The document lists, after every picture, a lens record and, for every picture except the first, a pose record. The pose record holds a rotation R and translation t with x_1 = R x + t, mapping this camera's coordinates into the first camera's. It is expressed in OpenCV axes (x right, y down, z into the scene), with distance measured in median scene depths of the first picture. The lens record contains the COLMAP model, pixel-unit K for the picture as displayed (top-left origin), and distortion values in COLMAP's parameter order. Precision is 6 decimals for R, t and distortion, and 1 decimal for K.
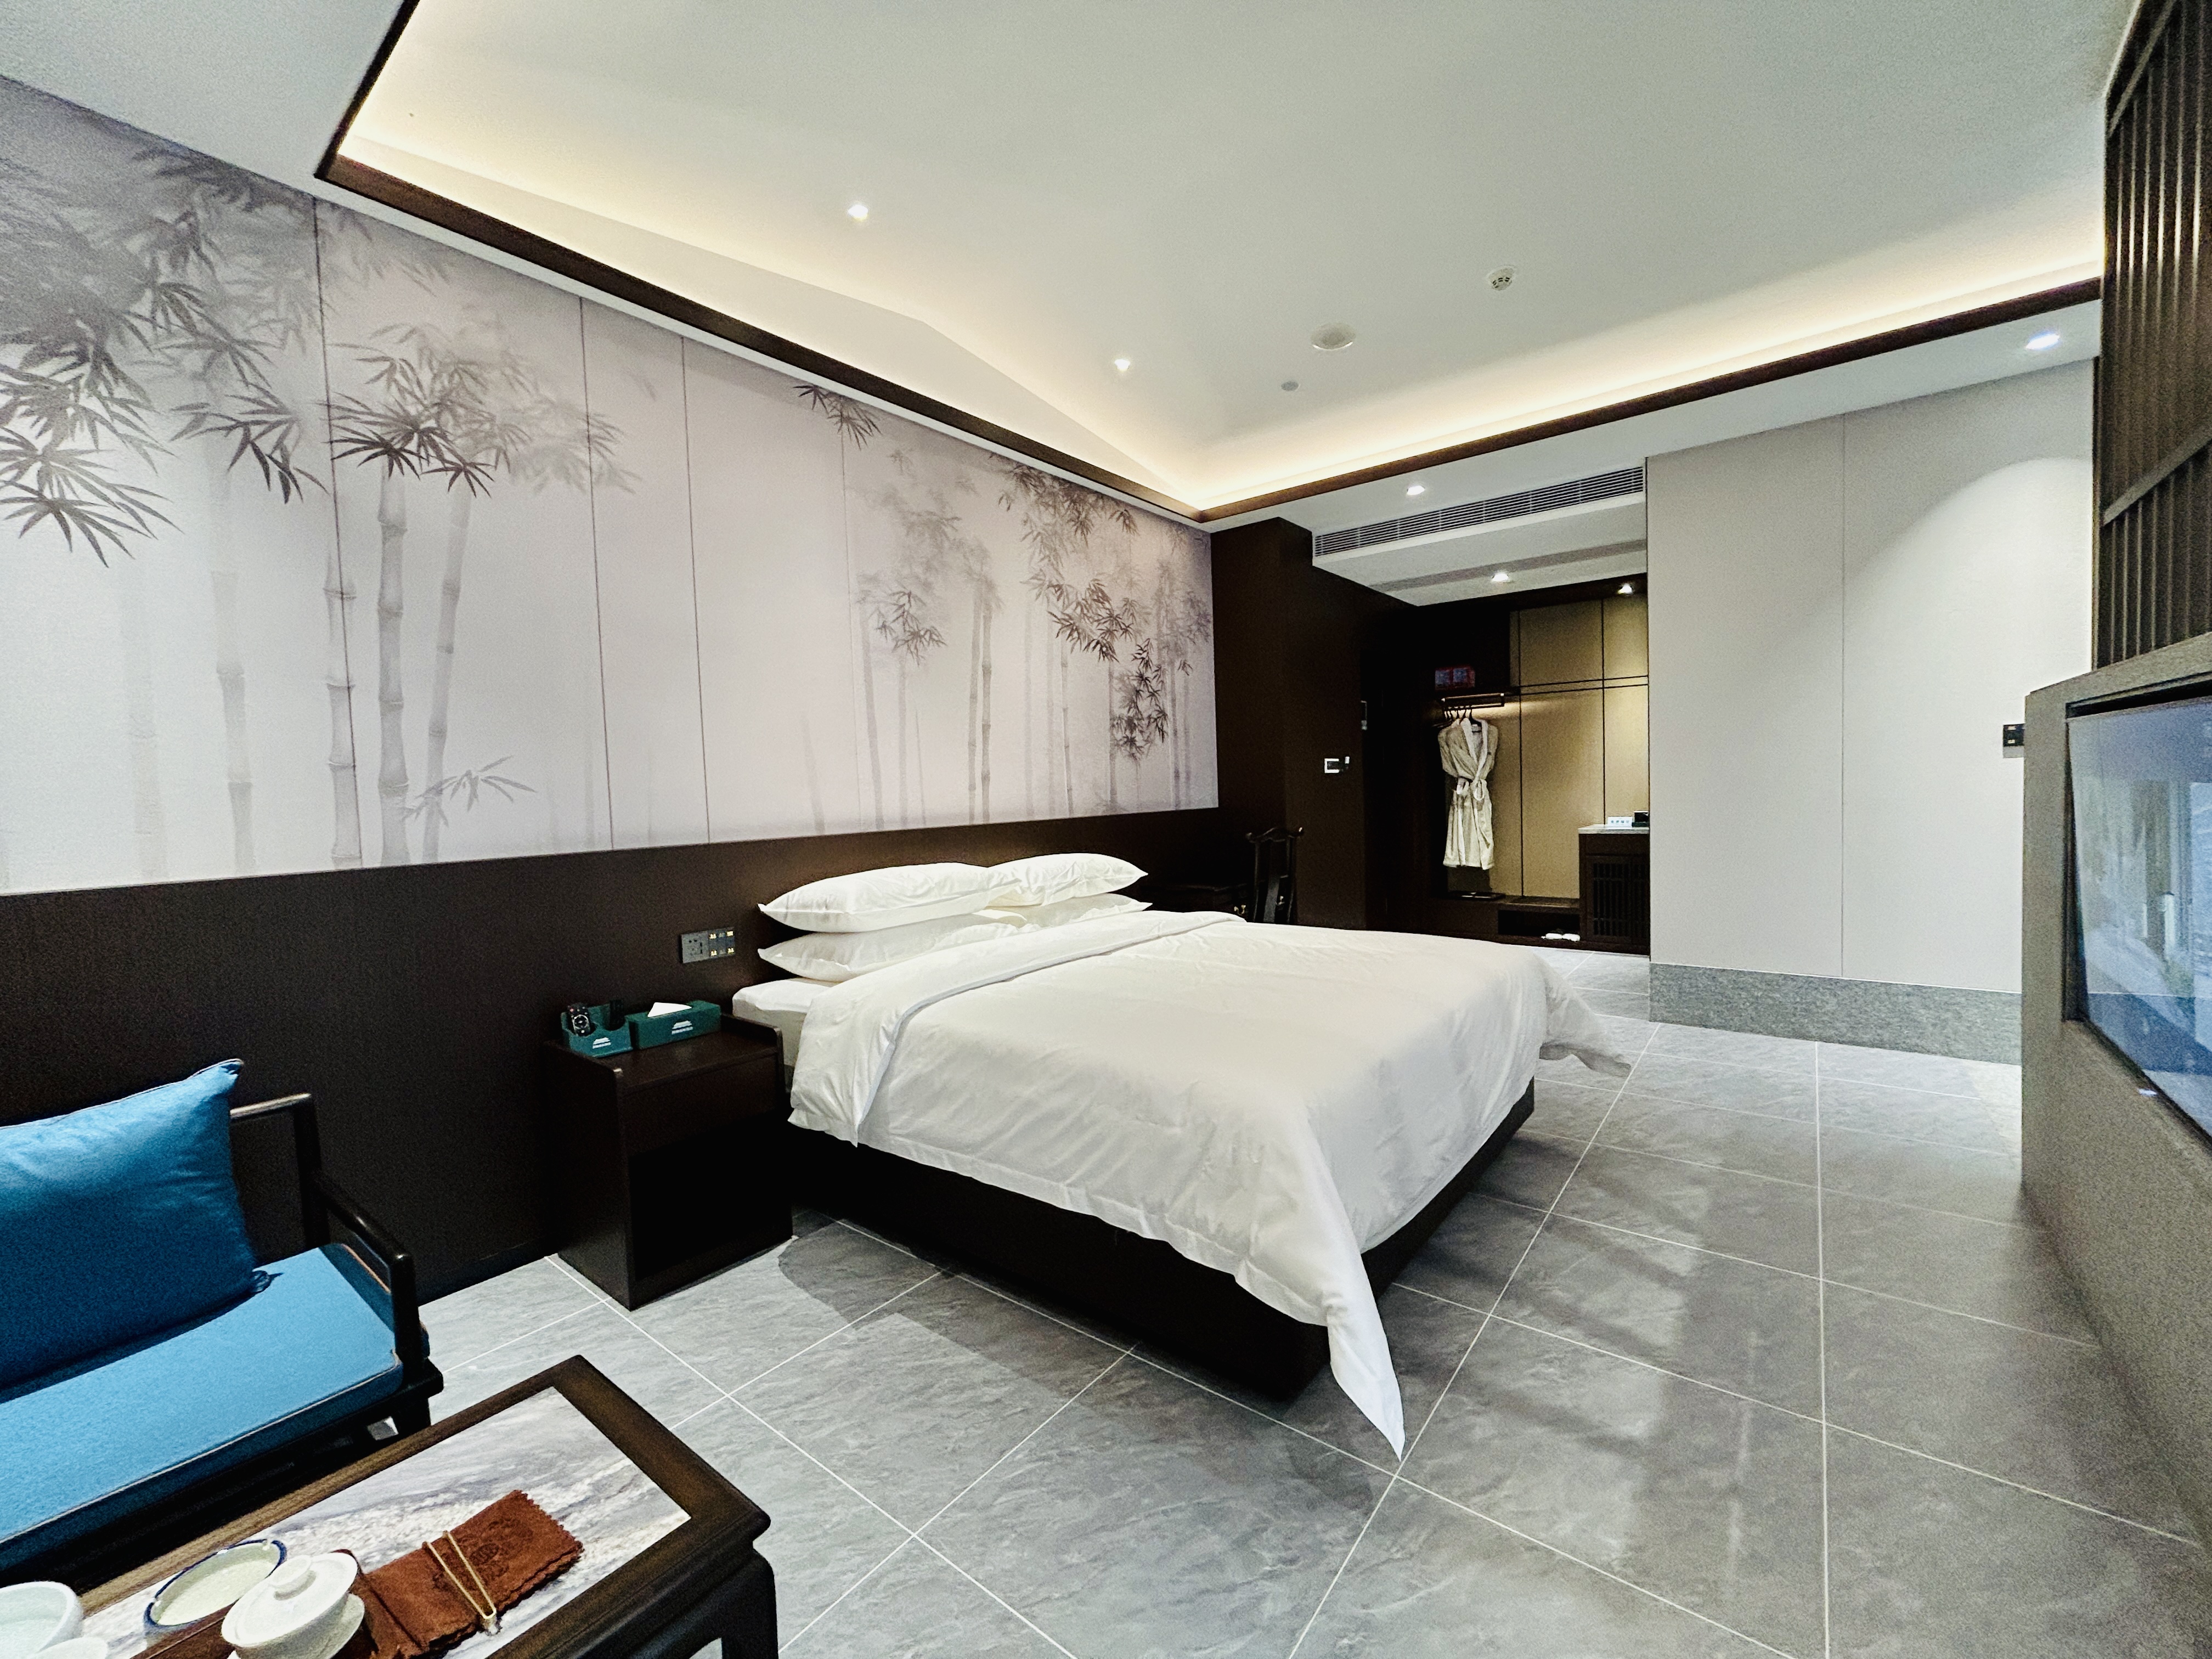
lens RADIAL K [[887.6, 0, 1117.9], [0, 887.6, 829.3], [0, 0, 1]] dist [-0.000869, -0.000067]
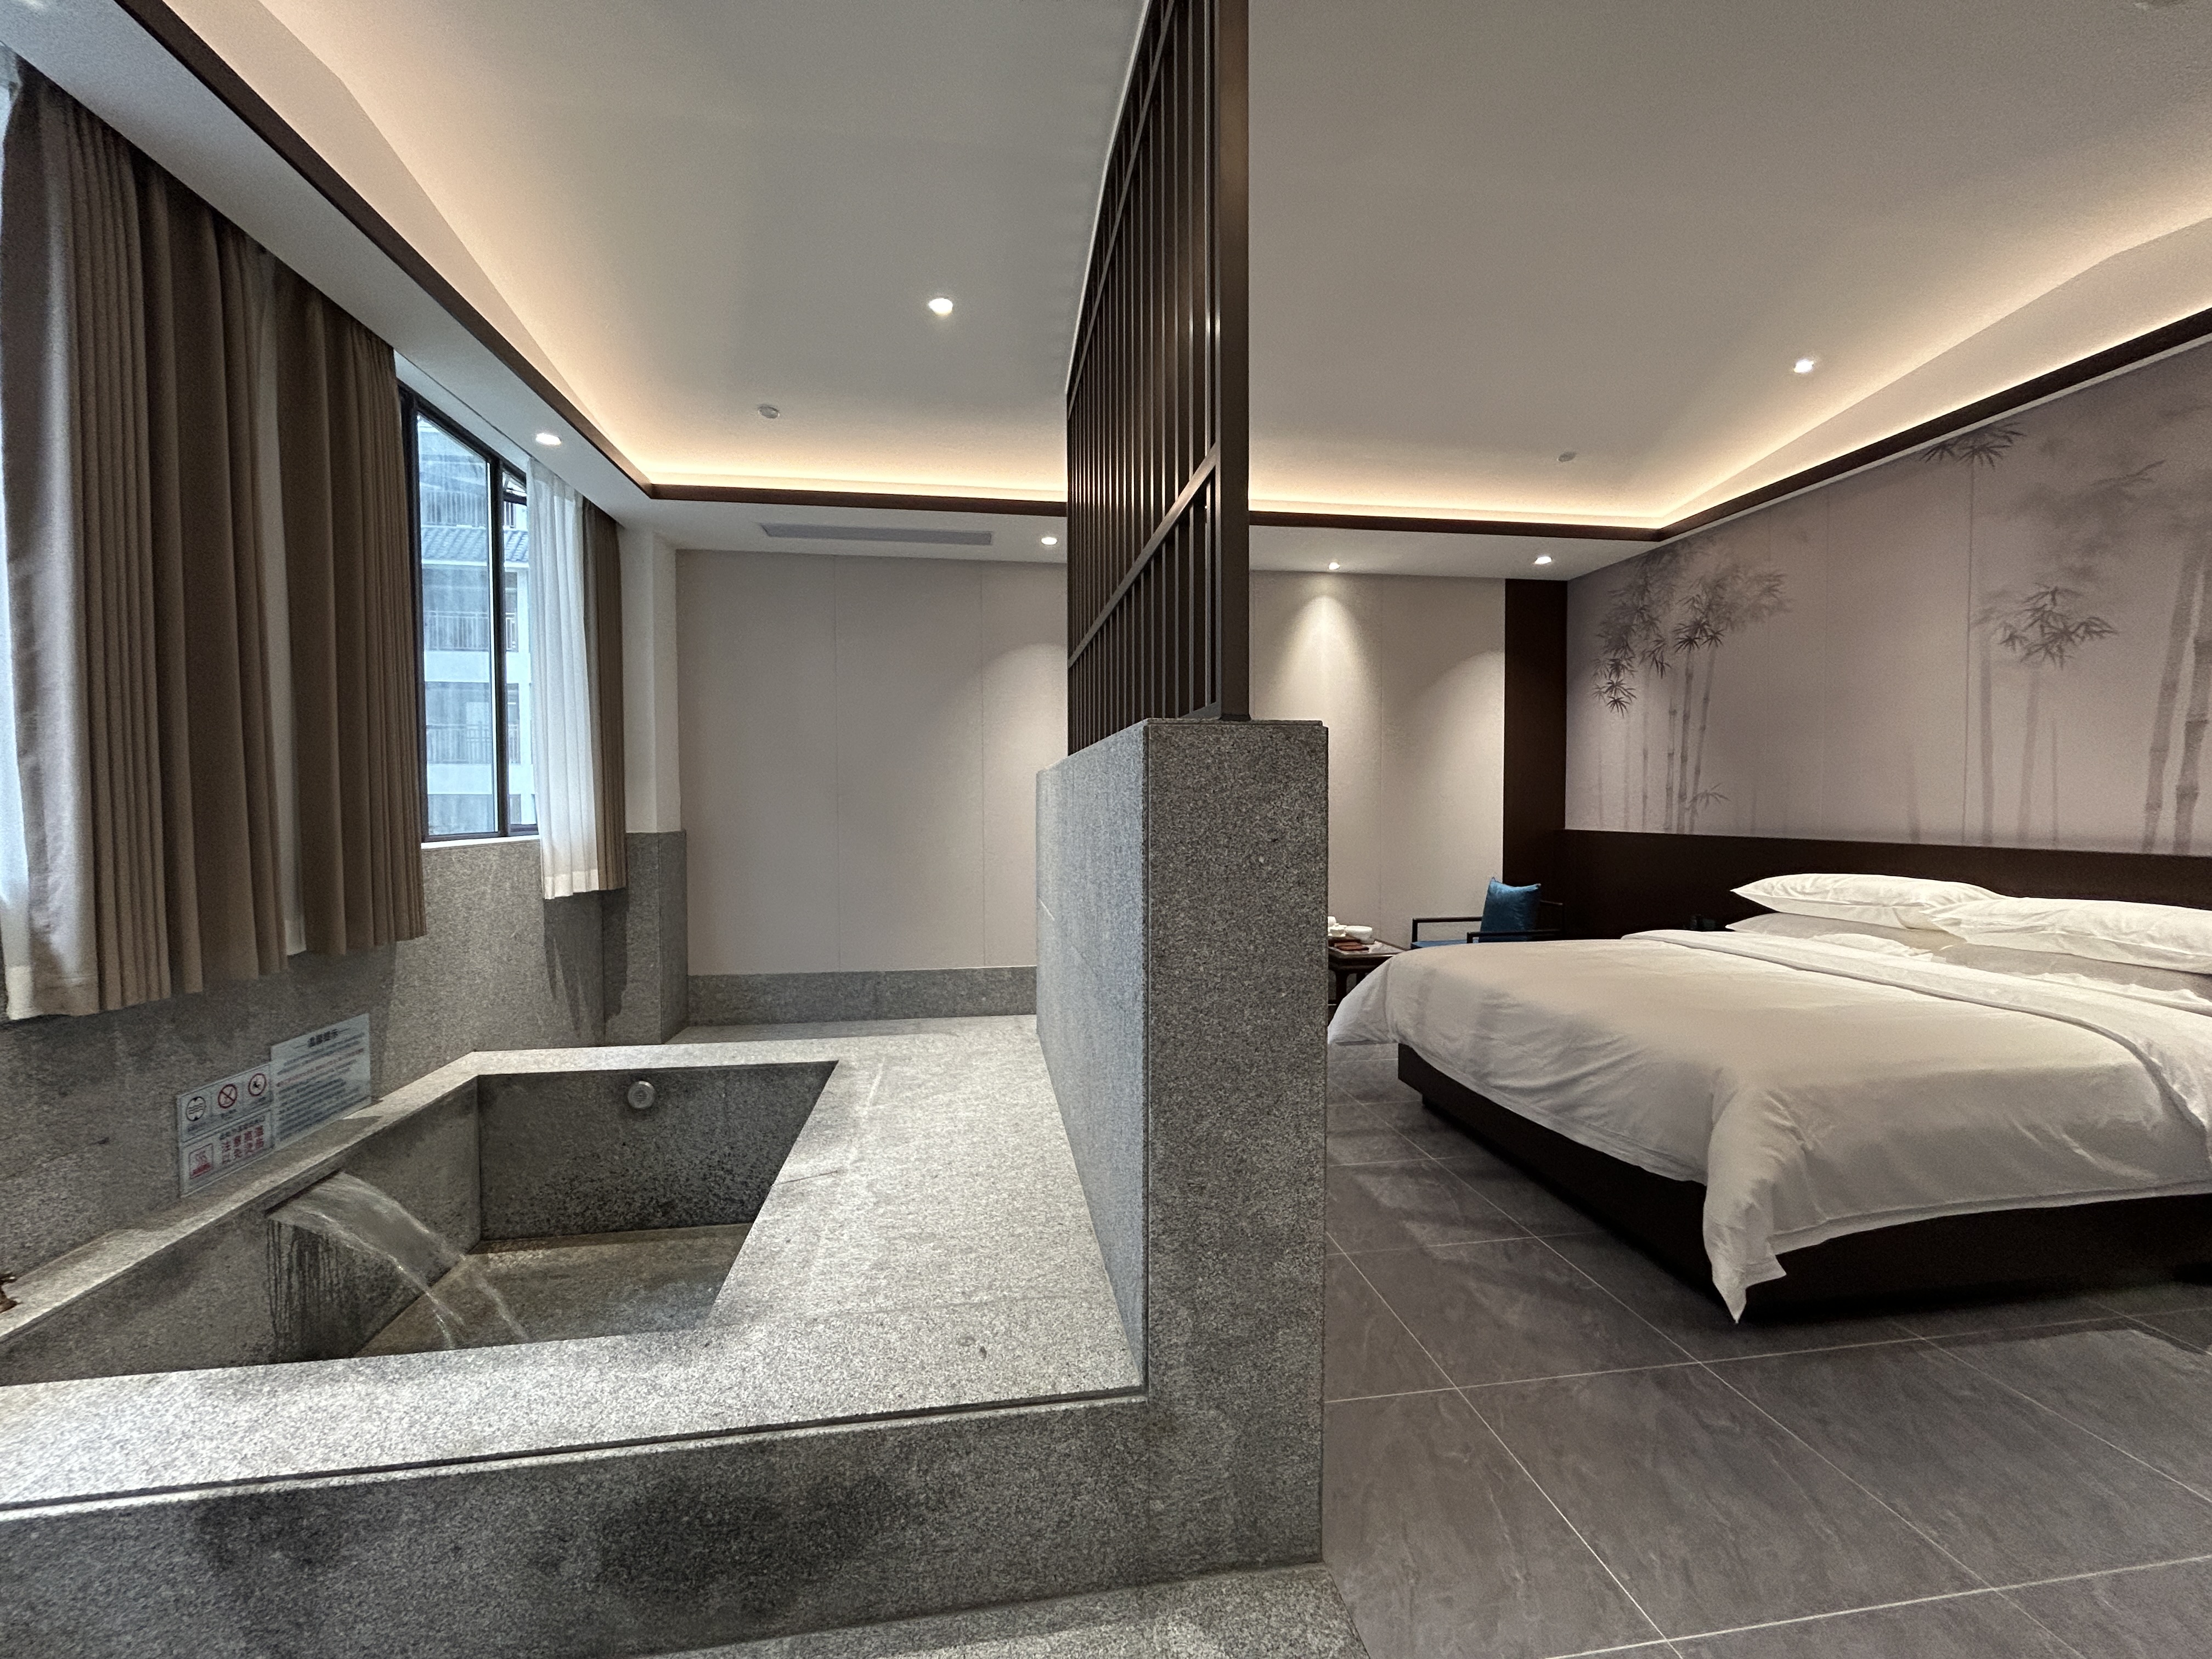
lens RADIAL K [[896.7, 0, 1095.8], [0, 896.7, 830.5], [0, 0, 1]] dist [0.000925, -0.000105]
pose [[-0.688370, 0.059549, -0.722912, 1.529106], [-0.005630, 0.996156, 0.087418, -0.131183], [0.725338, 0.064246, -0.685388, 1.275945]]
